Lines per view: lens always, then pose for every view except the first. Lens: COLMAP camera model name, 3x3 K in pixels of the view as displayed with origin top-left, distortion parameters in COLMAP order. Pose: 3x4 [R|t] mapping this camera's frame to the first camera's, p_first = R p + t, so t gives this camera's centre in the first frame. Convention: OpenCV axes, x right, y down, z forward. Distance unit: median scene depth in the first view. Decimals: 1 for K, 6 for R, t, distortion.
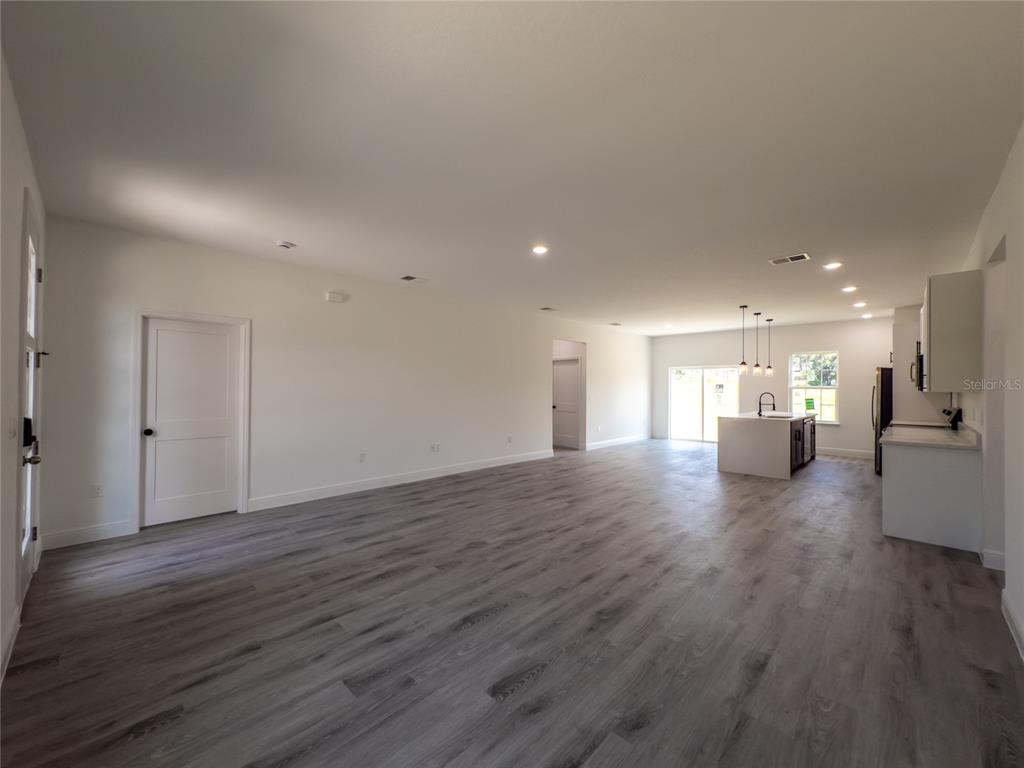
lens RADIAL K [[406.4, 0, 511.2], [0, 406.4, 382.7], [0, 0, 1]] dist [0.004267, 0.000334]
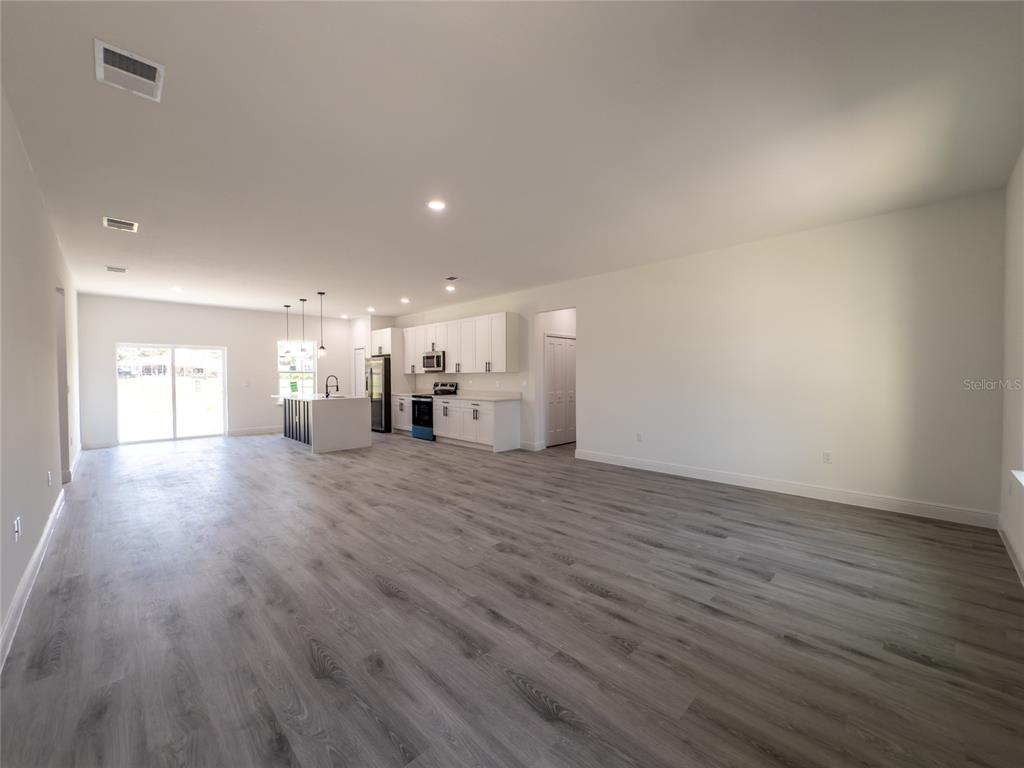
lens RADIAL K [[406.4, 0, 512.8], [0, 406.4, 373.7], [0, 0, 1]] dist [0.004267, 0.000334]
pose [[0.020587, 0.000914, 0.999788, -1.052618], [-0.008828, 0.999961, -0.000732, 0.034935], [-0.999749, -0.008811, 0.020594, 1.083153]]
